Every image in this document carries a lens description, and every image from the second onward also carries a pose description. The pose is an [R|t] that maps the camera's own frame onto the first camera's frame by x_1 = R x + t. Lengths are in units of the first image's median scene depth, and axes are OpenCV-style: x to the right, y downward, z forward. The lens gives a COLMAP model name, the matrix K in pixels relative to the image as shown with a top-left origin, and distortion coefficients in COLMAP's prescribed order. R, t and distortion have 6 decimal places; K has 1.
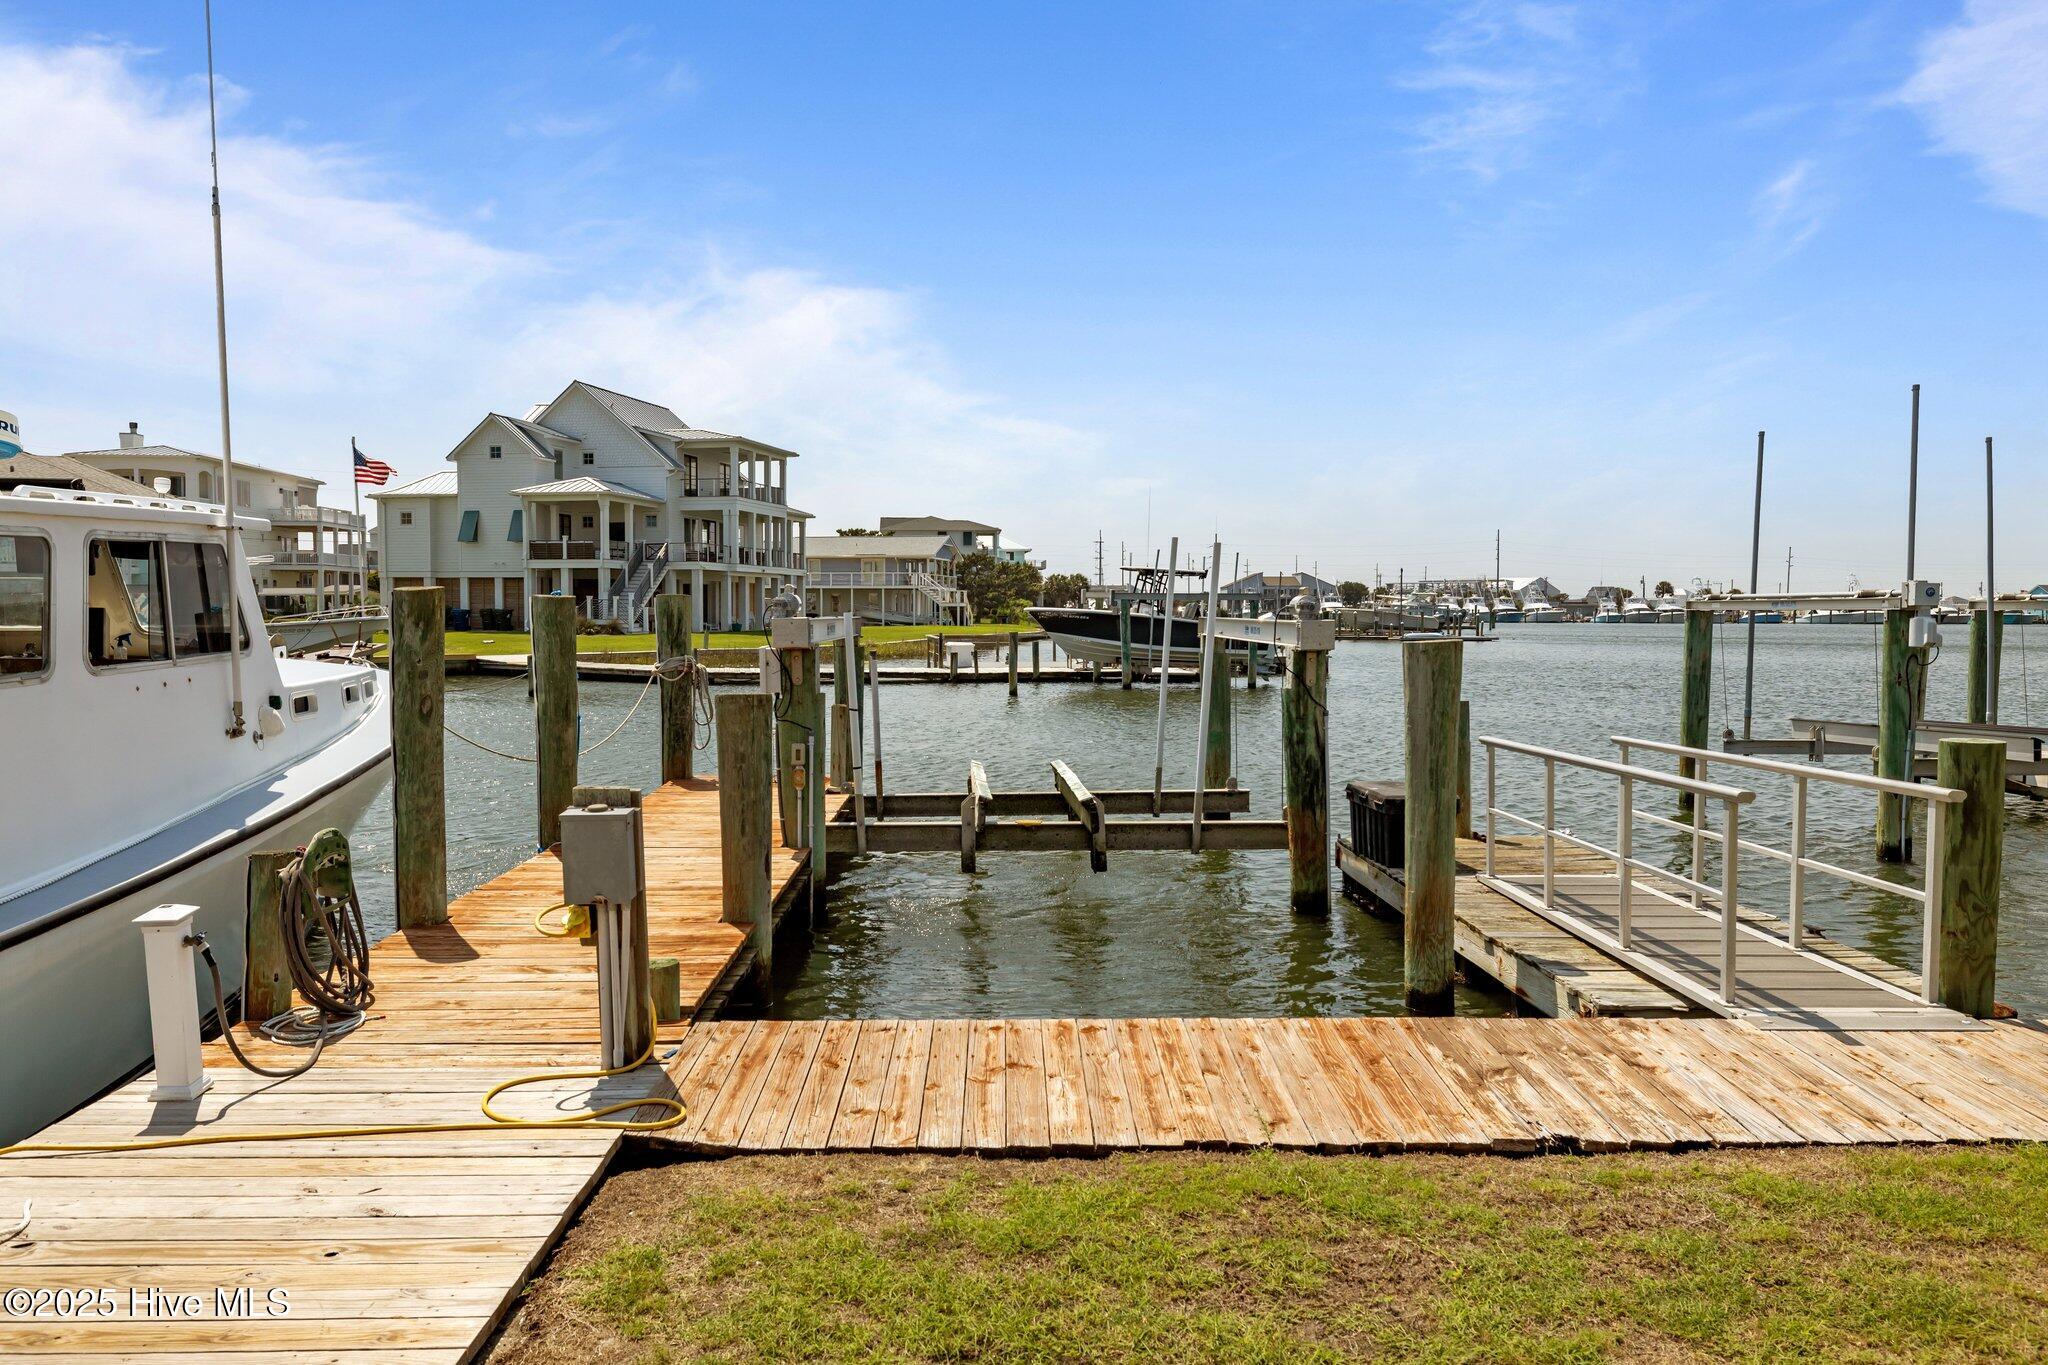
lens RADIAL K [[1404.7, 0, 1017.7], [0, 1404.7, 683.9], [0, 0, 1]] dist [0.003109, 0.001180]
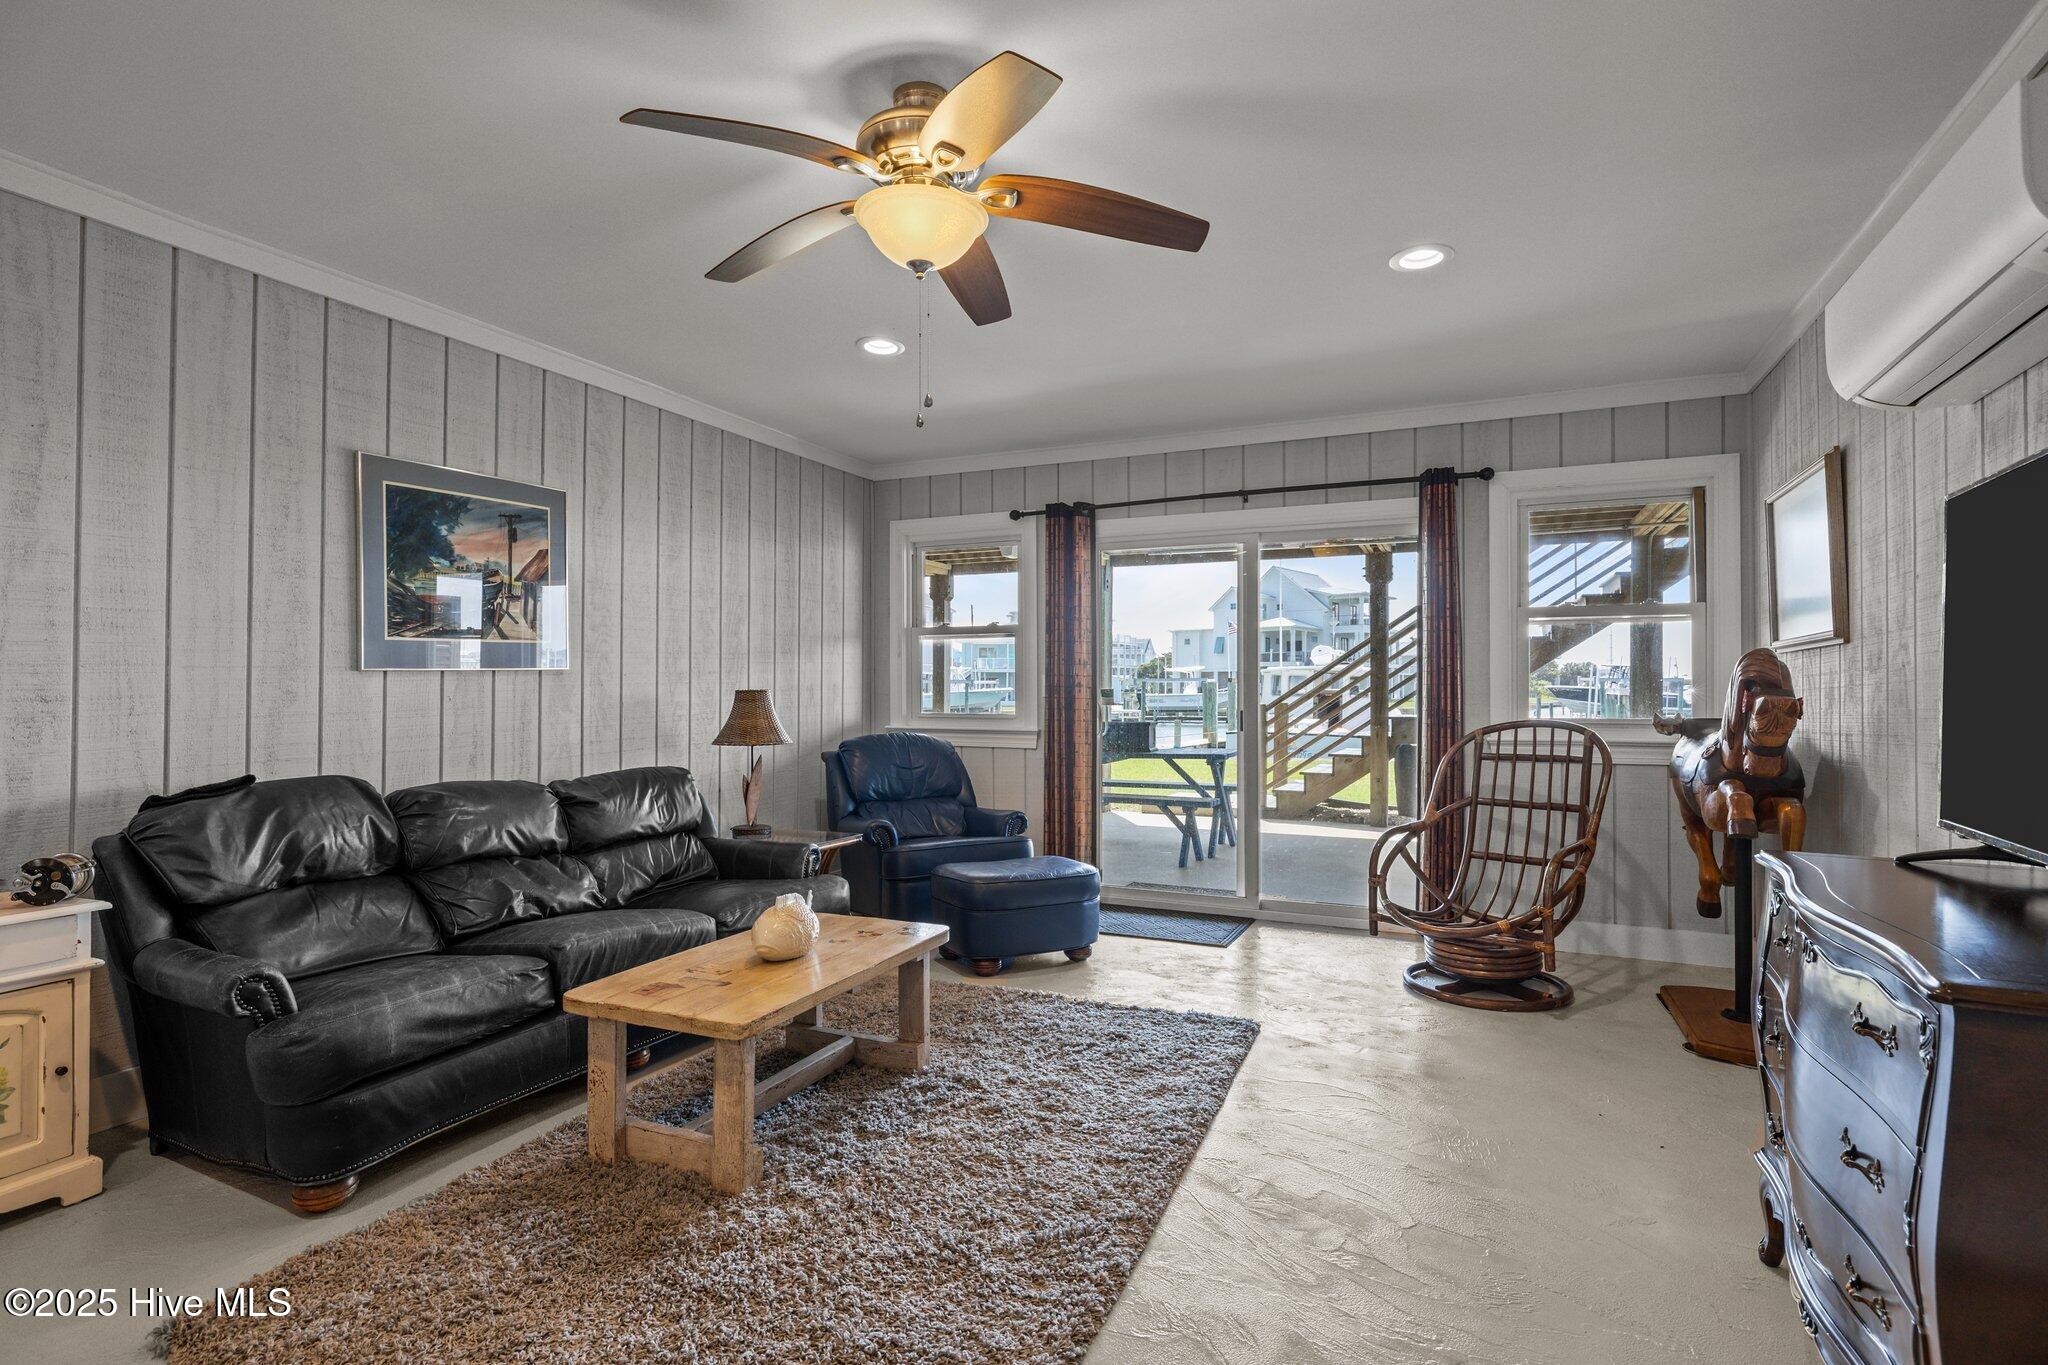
lens RADIAL K [[965.9, 0, 1044.8], [0, 965.9, 682.7], [0, 0, 1]] dist [0.001130, 0.000195]
pose [[0.891085, -0.004884, -0.453809, -0.003753], [-0.020384, 0.998502, -0.050770, 0.010921], [0.453378, 0.054491, 0.889651, -0.280552]]
